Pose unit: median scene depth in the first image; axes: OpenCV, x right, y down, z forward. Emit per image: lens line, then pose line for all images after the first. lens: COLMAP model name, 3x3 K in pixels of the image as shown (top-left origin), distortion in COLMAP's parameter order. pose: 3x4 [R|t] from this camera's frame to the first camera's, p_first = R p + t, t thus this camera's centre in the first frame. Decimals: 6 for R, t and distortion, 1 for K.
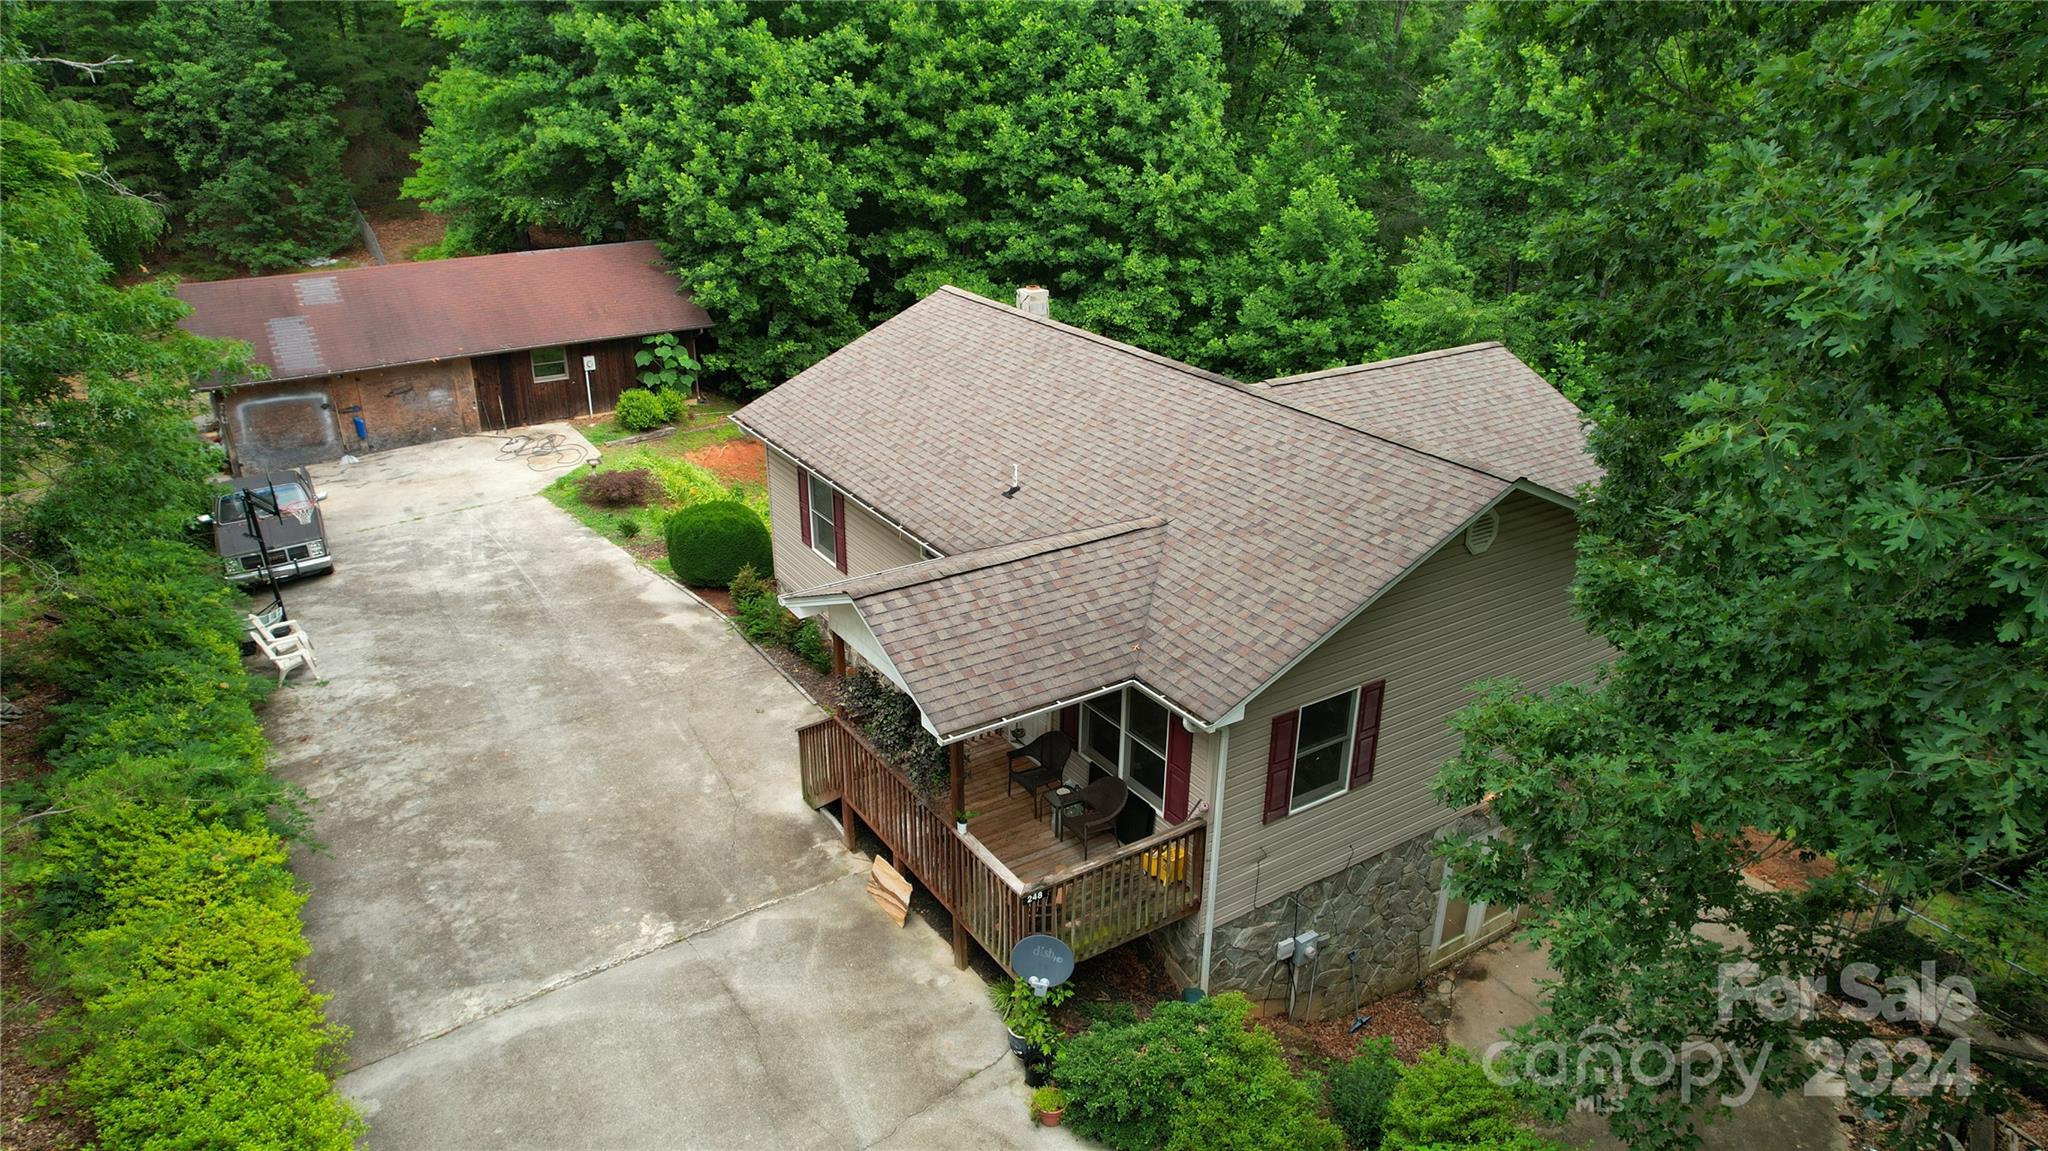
lens RADIAL K [[1313.7, 0, 1023.6], [0, 1313.7, 581.8], [0, 0, 1]] dist [-0.041640, 0.016665]
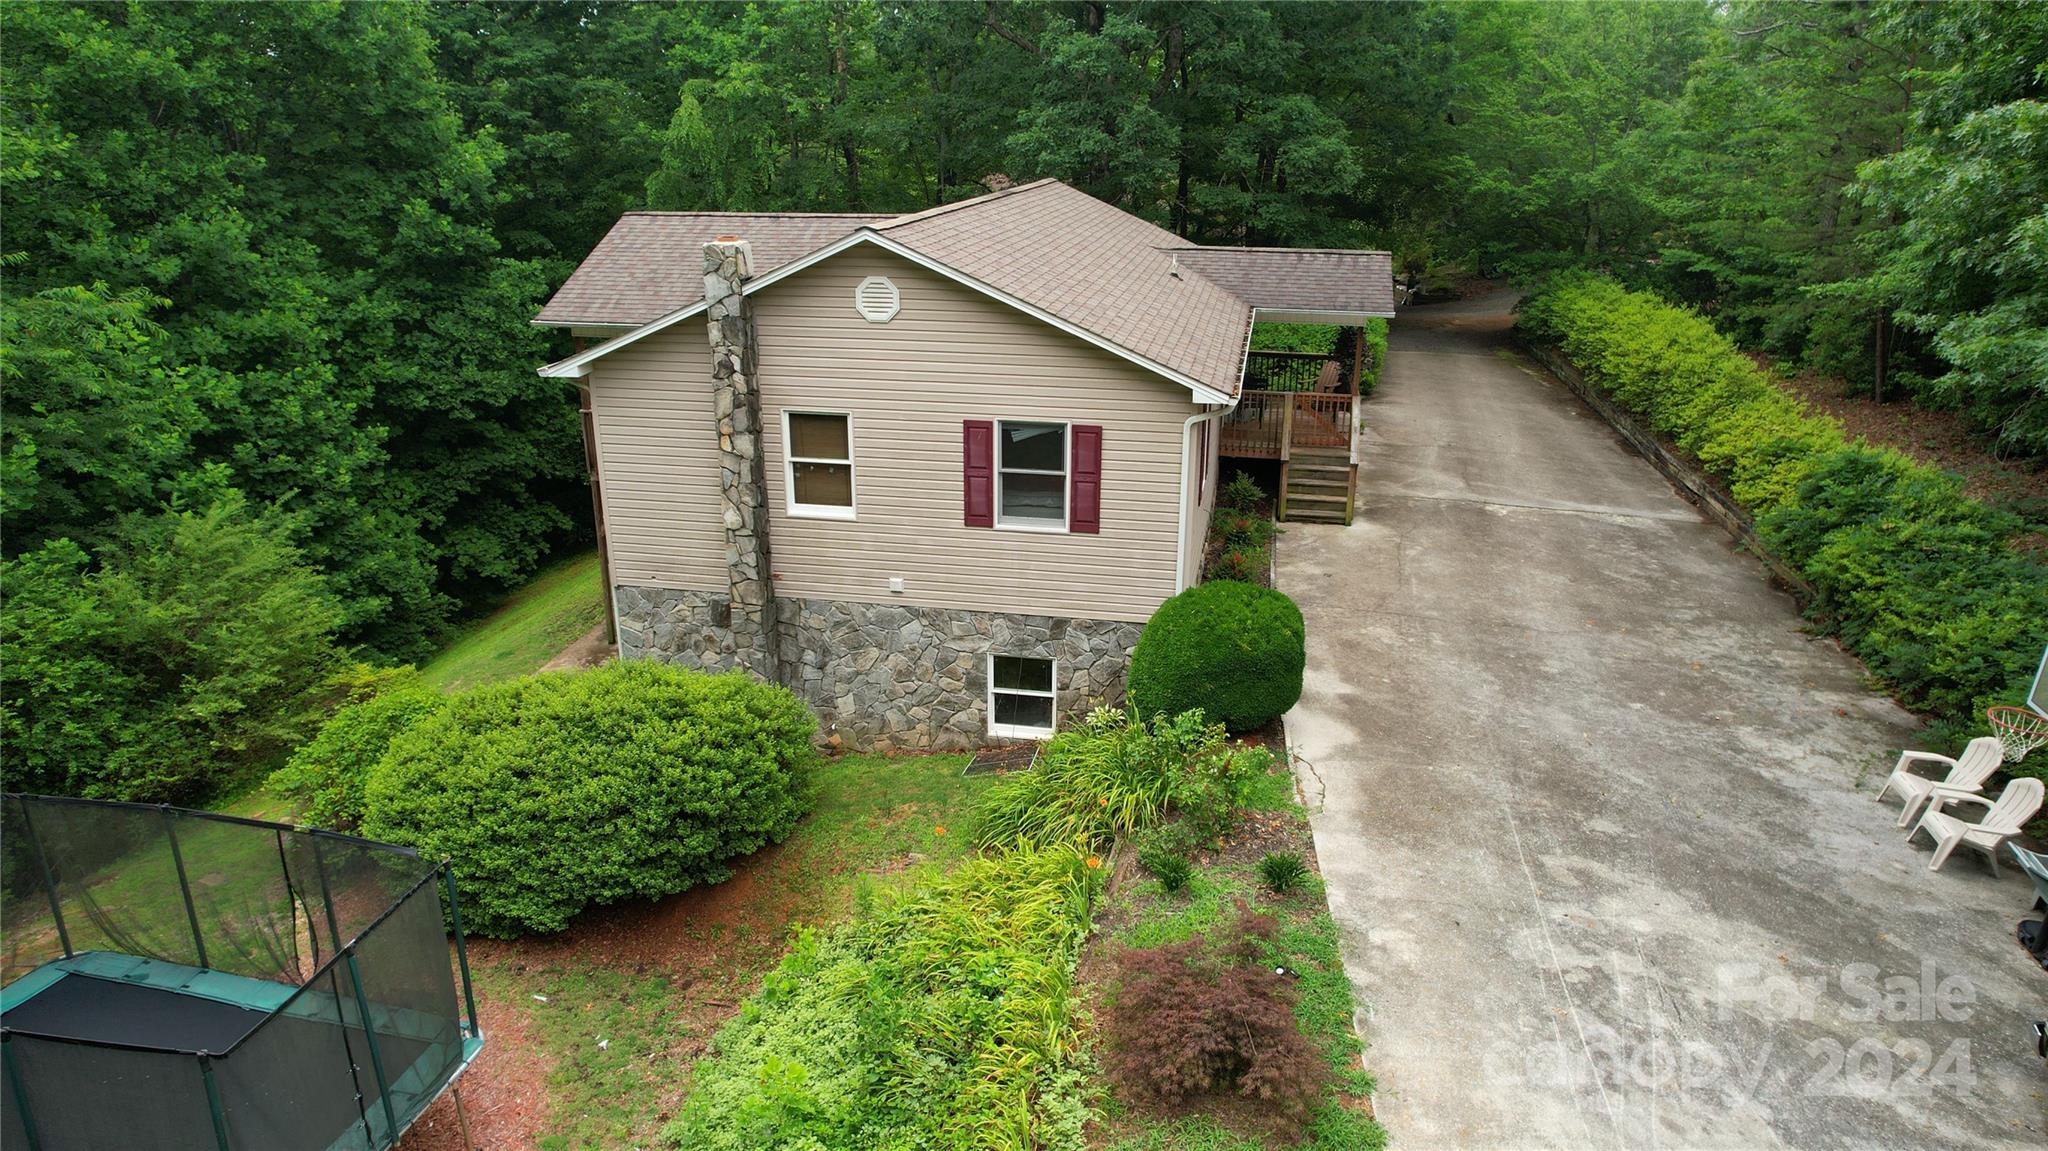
lens RADIAL K [[1313.7, 0, 1013.0], [0, 1313.7, 581.3], [0, 0, 1]] dist [-0.041640, 0.016665]
pose [[-0.719305, -0.245200, 0.649983, -0.681854], [0.264746, 0.768276, 0.582806, -0.539967], [-0.642270, 0.591295, -0.487708, 1.662443]]
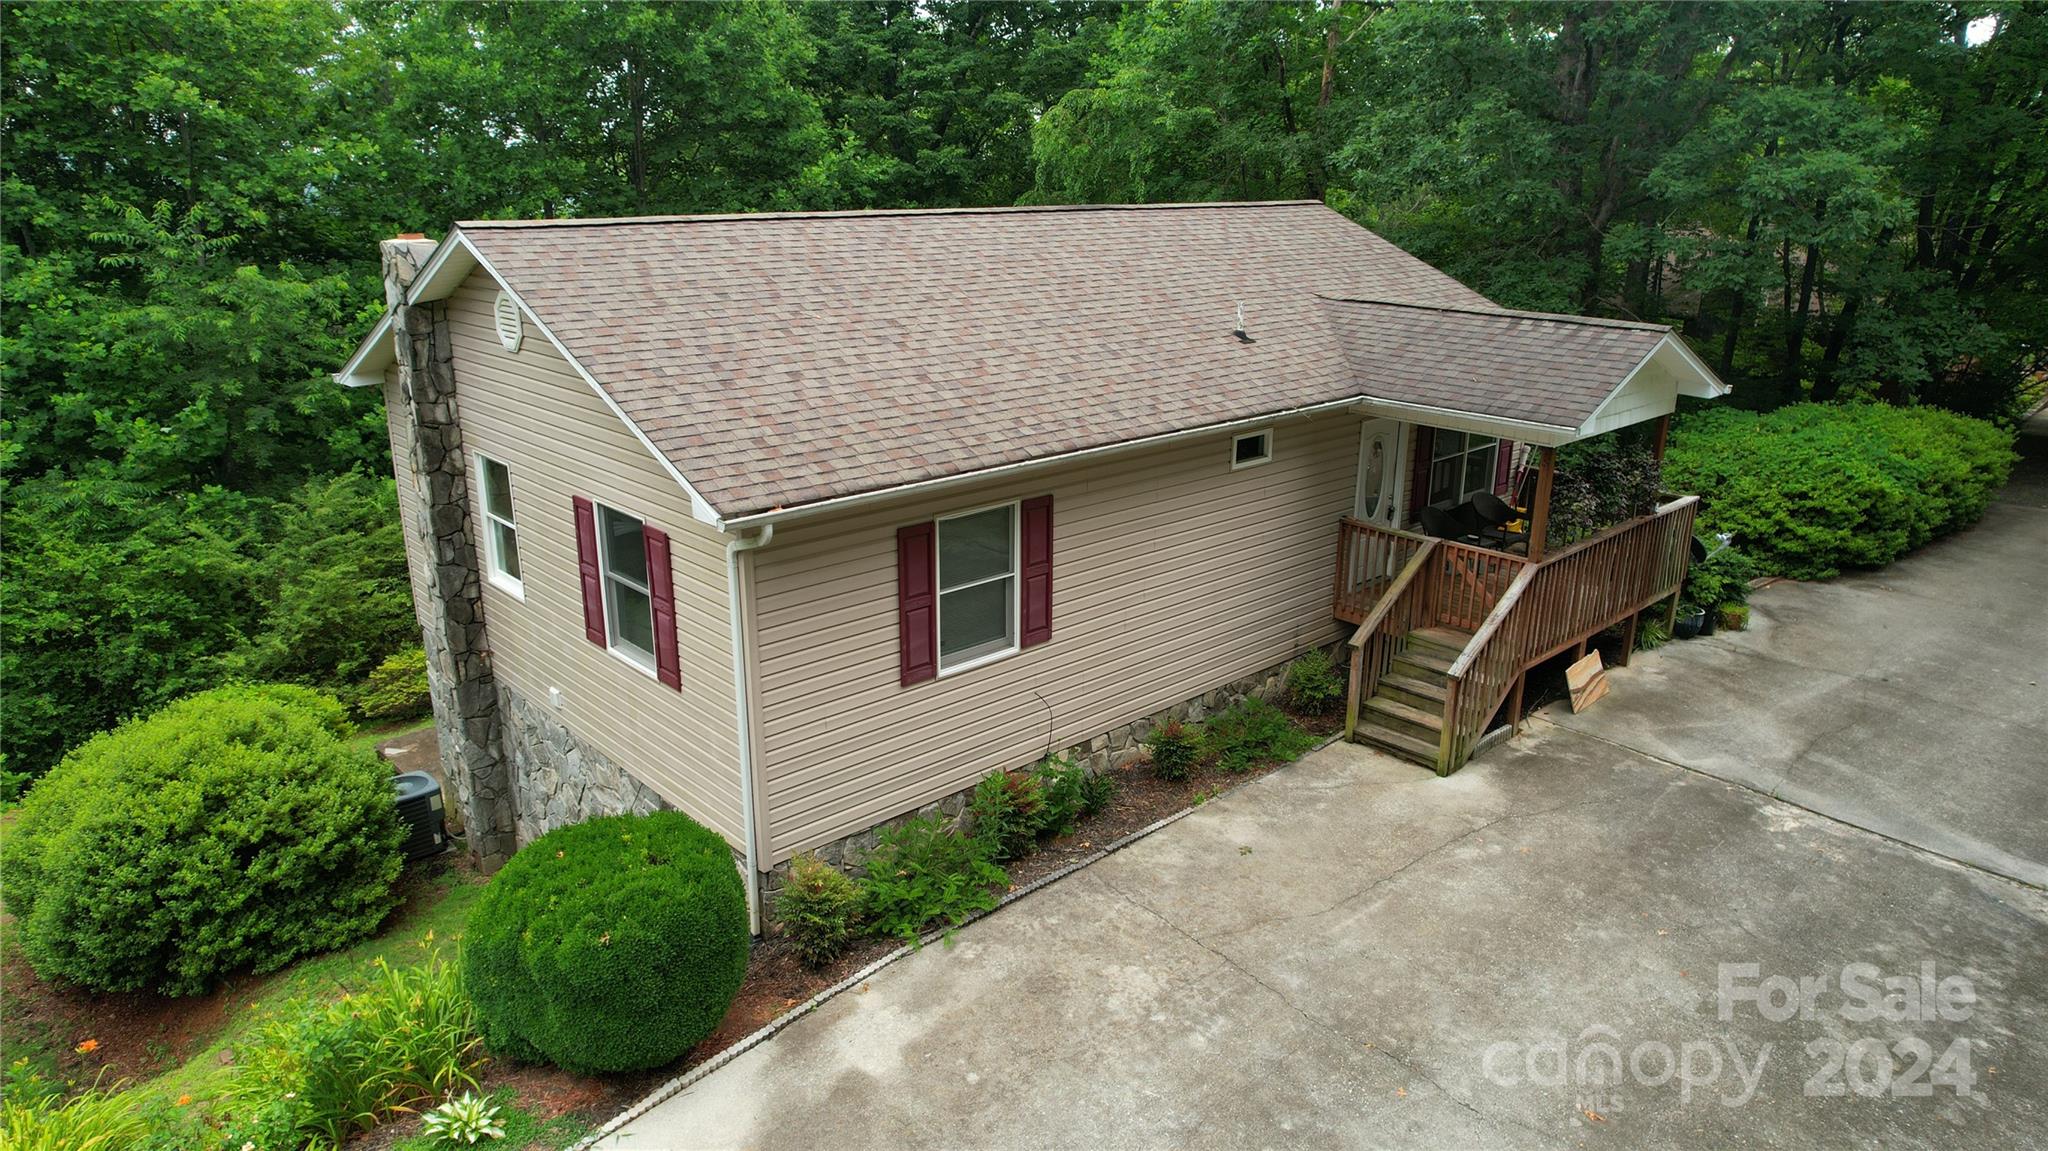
lens RADIAL K [[1313.7, 0, 1002.3], [0, 1313.7, 568.4], [0, 0, 1]] dist [-0.041640, 0.016665]
pose [[-0.169146, -0.303558, 0.937679, -0.697358], [0.382615, 0.856547, 0.346312, -0.251435], [-0.908293, 0.417347, -0.028736, 1.082772]]
